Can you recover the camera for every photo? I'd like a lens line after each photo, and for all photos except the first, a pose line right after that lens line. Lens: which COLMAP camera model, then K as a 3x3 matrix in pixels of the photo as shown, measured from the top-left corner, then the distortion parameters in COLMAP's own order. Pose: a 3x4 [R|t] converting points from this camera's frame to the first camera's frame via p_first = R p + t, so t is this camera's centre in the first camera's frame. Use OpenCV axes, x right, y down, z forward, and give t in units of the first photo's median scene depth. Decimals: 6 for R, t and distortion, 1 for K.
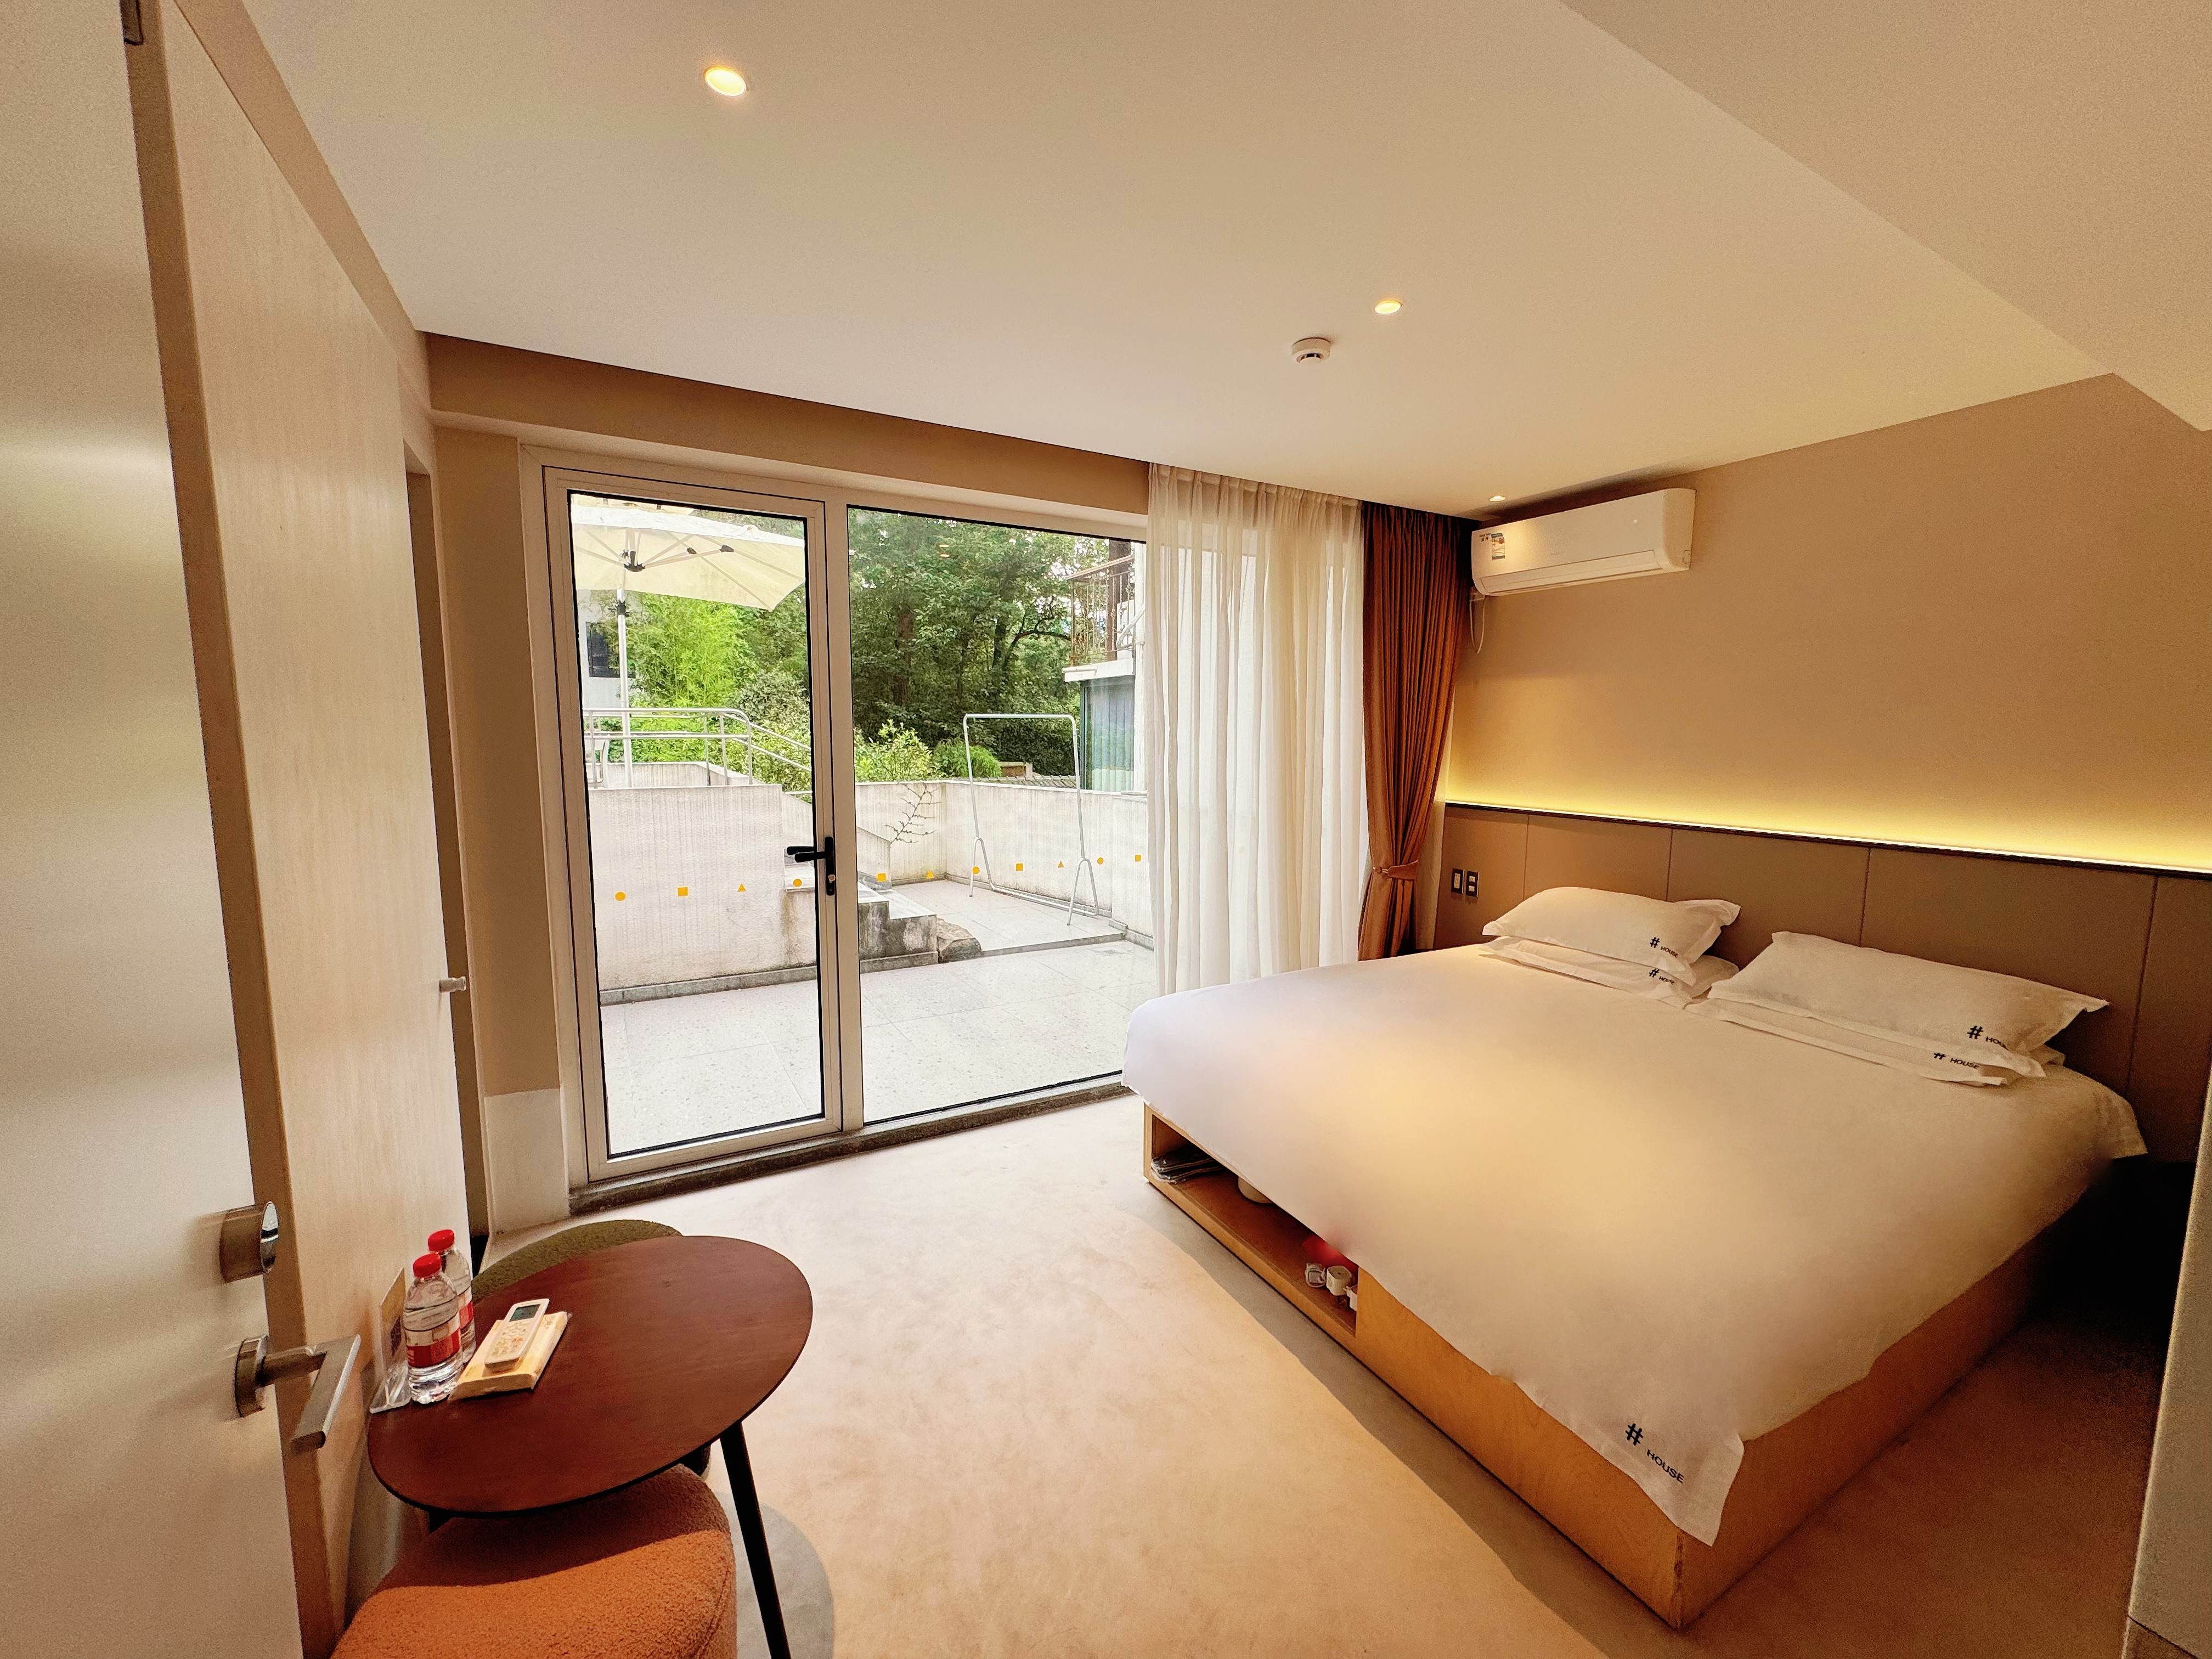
lens RADIAL K [[874.9, 0, 1104.2], [0, 874.9, 823.7], [0, 0, 1]] dist [0.000297, -0.000512]
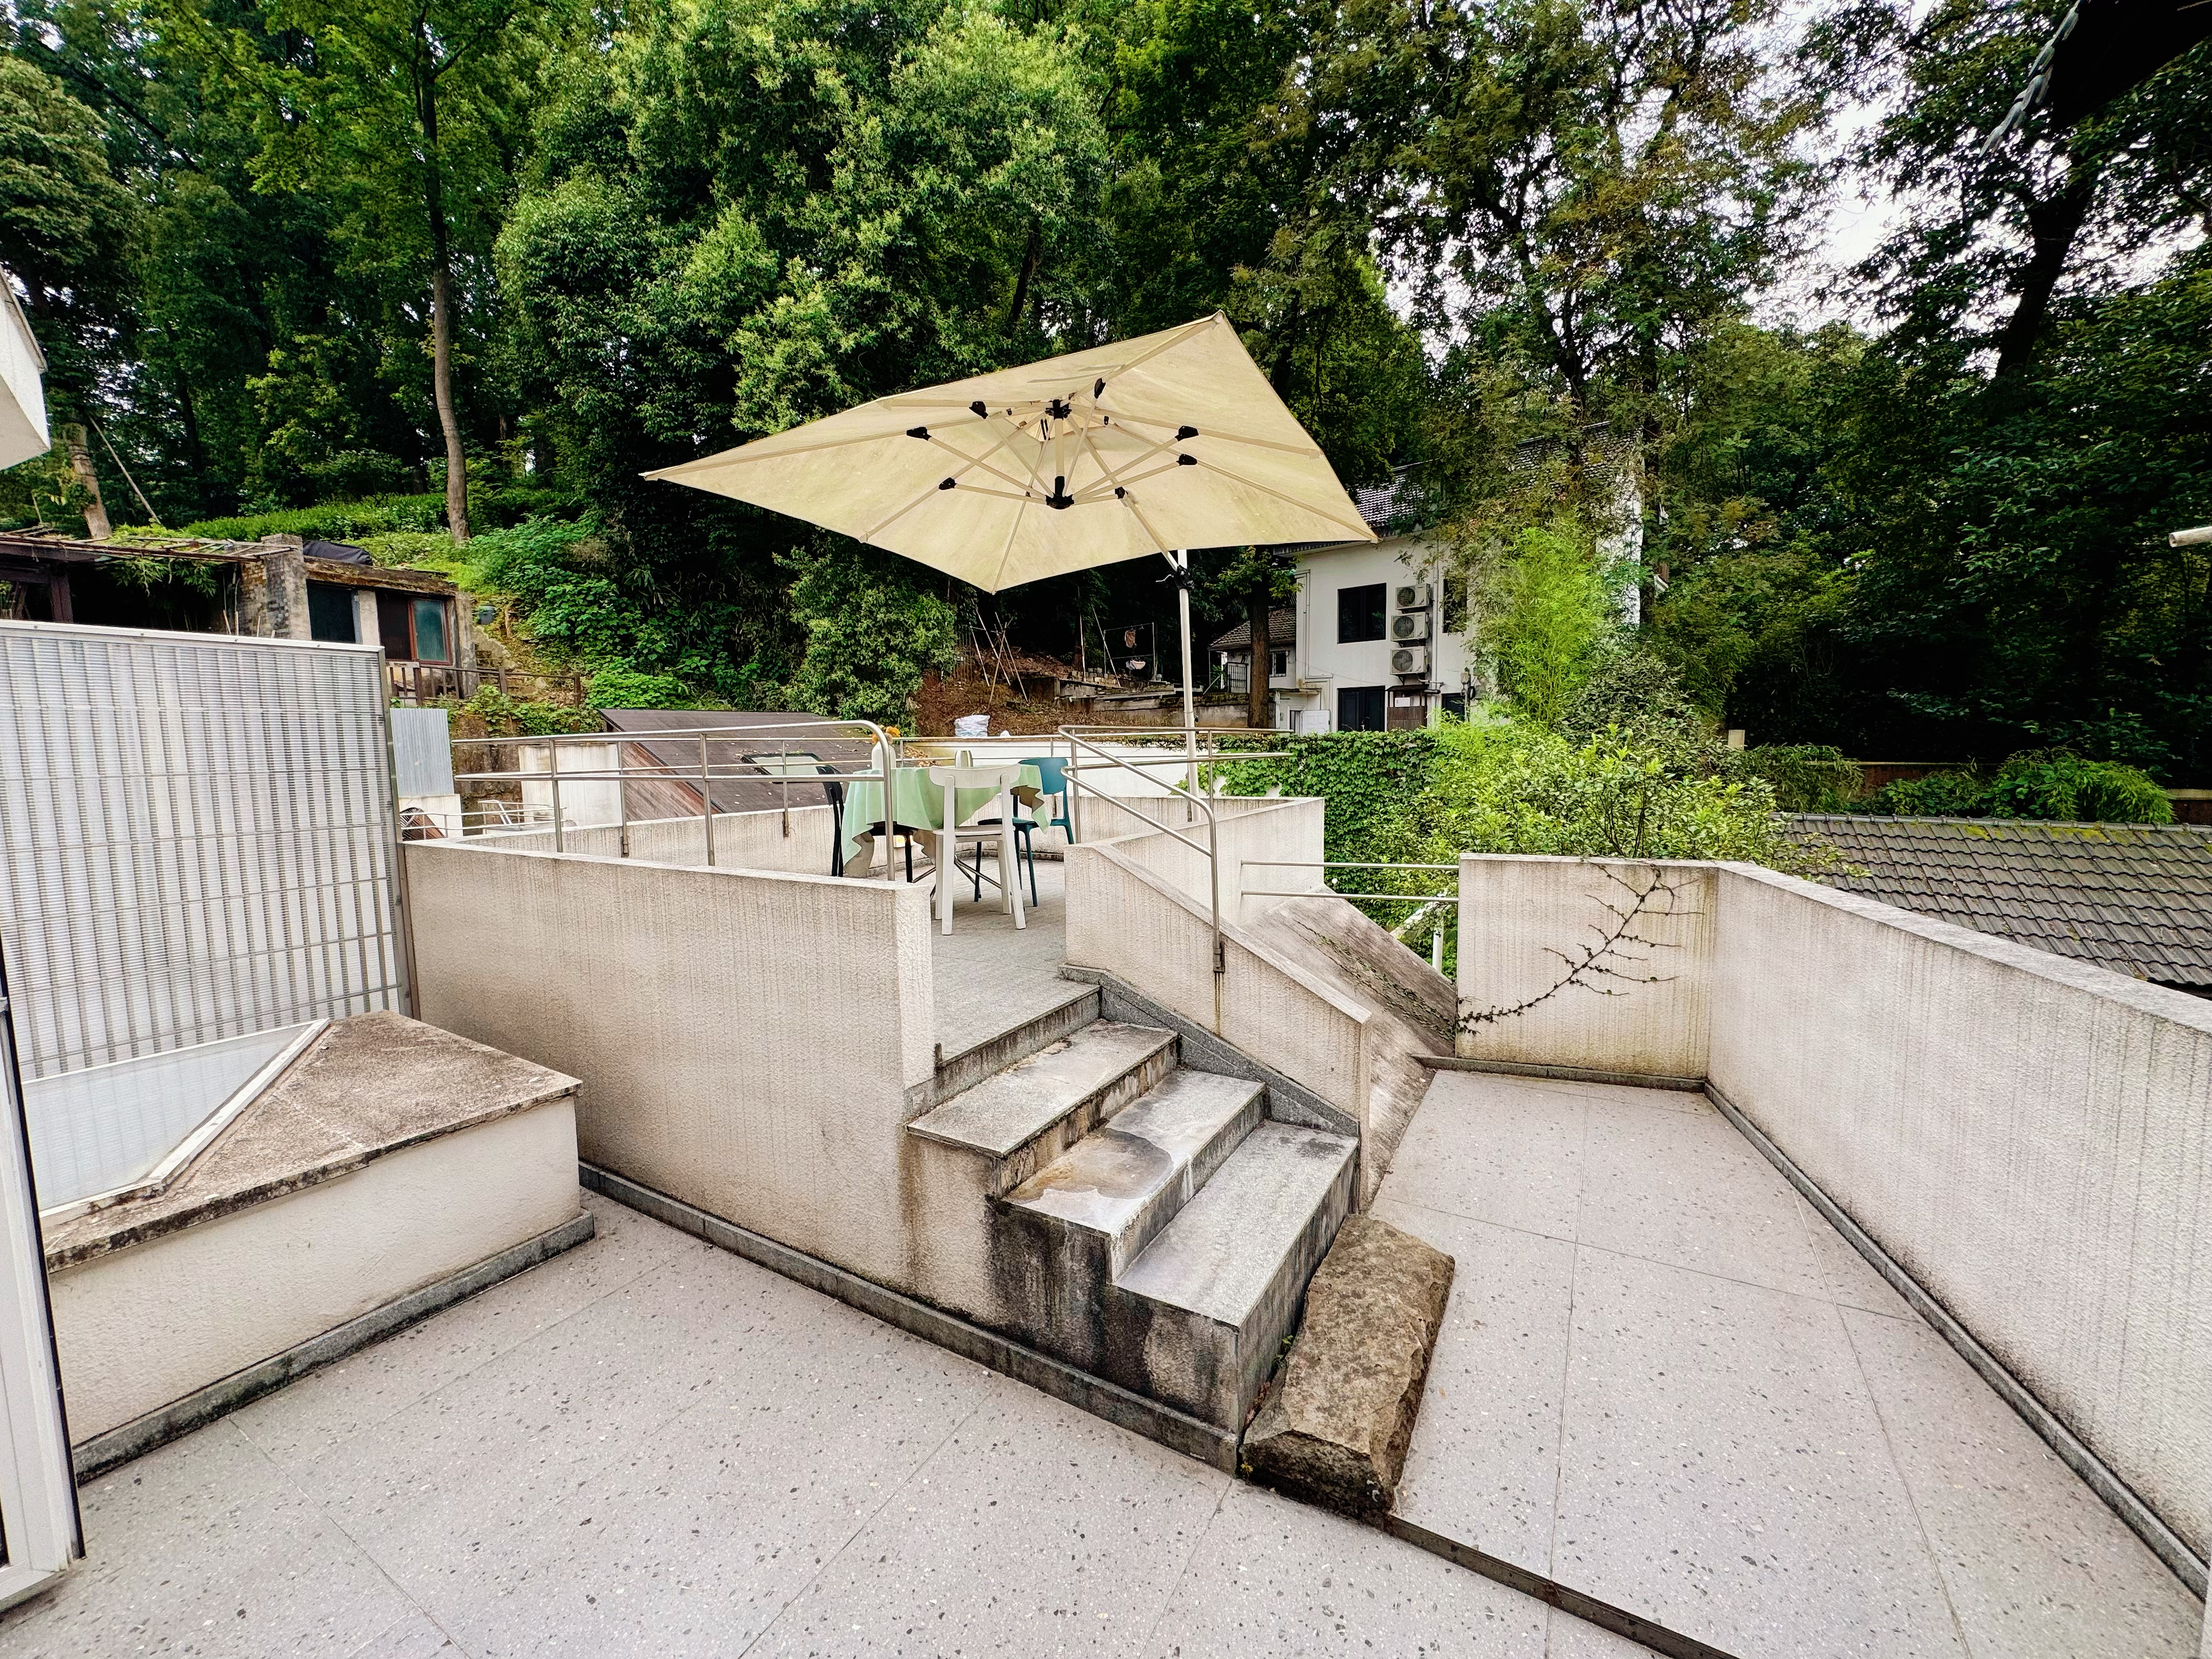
lens RADIAL K [[874.9, 0, 1099.3], [0, 874.9, 825.6], [0, 0, 1]] dist [0.000297, -0.000512]
pose [[0.495433, 0.066247, -0.866116, 0.052714], [-0.072854, 0.996743, 0.034564, -0.090761], [0.865586, 0.045976, 0.498646, 0.794733]]
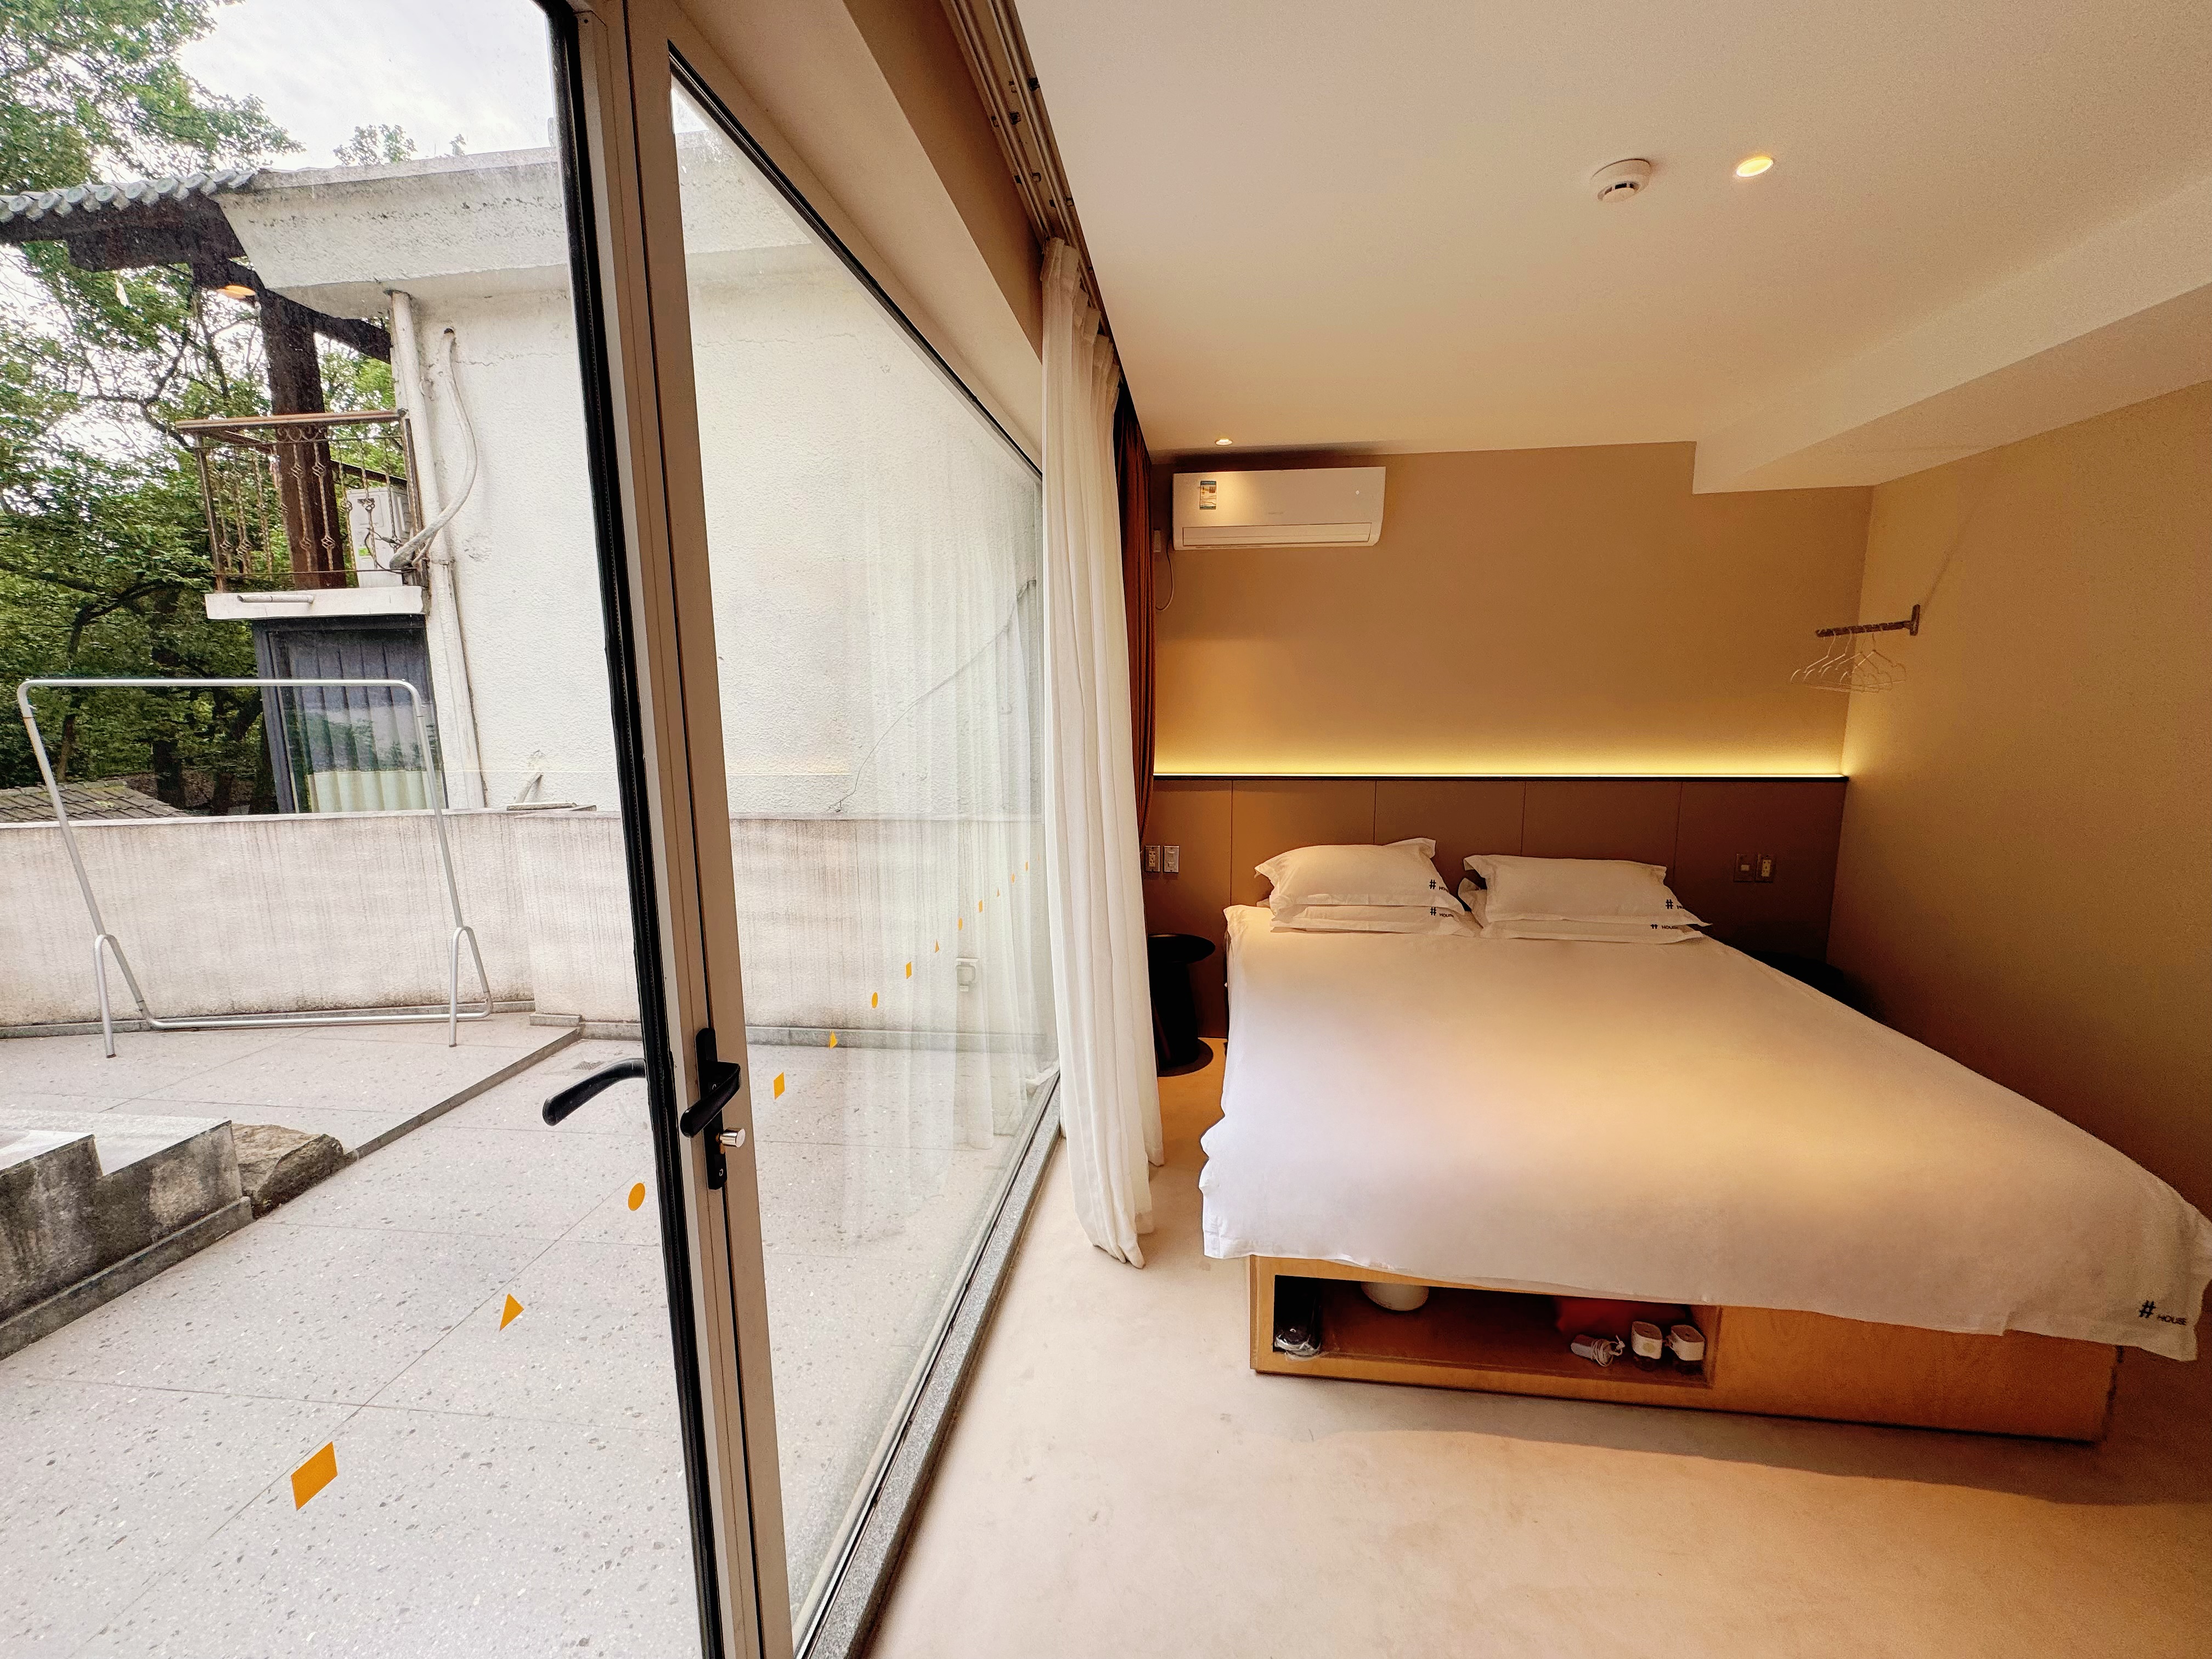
lens RADIAL K [[874.9, 0, 1106.5], [0, 874.9, 827.2], [0, 0, 1]] dist [0.000297, -0.000512]
pose [[0.593052, -0.136565, 0.793498, -0.265379], [0.102012, 0.990314, 0.094194, -0.045067], [-0.798675, 0.025084, 0.601239, 0.359493]]
